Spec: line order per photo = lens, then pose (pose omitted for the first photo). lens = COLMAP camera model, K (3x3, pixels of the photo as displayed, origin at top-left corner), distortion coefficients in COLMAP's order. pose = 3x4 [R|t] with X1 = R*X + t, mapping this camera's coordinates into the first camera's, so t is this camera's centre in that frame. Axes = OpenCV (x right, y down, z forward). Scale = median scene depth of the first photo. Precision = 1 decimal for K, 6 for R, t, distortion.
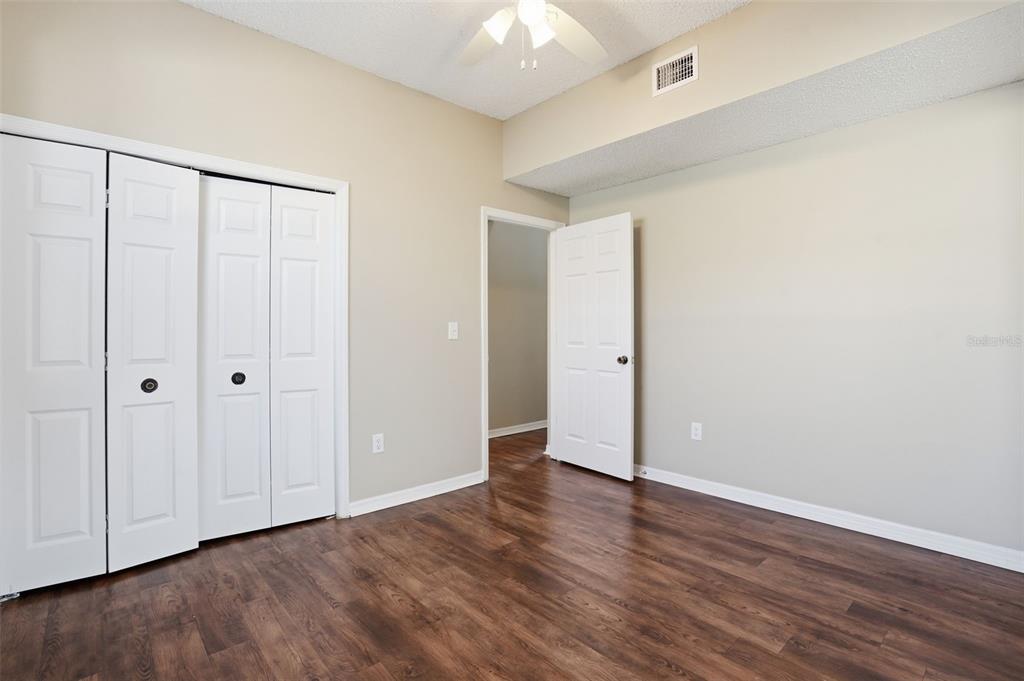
lens RADIAL K [[494.1, 0, 511.2], [0, 494.1, 334.9], [0, 0, 1]] dist [-0.001496, 0.000429]
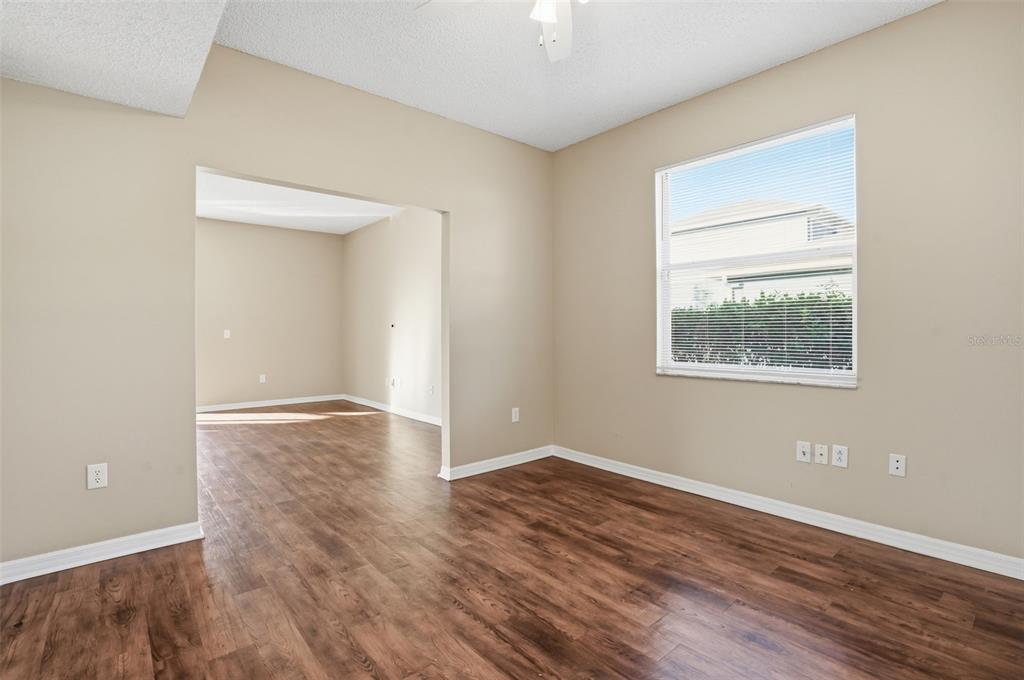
lens RADIAL K [[494.1, 0, 512.0], [0, 494.1, 335.1], [0, 0, 1]] dist [-0.001496, 0.000429]
pose [[-0.999795, 0.003716, 0.019926, 0.092122], [0.004070, 0.999834, 0.017760, -0.022095], [-0.019857, 0.017837, -0.999644, 2.010839]]
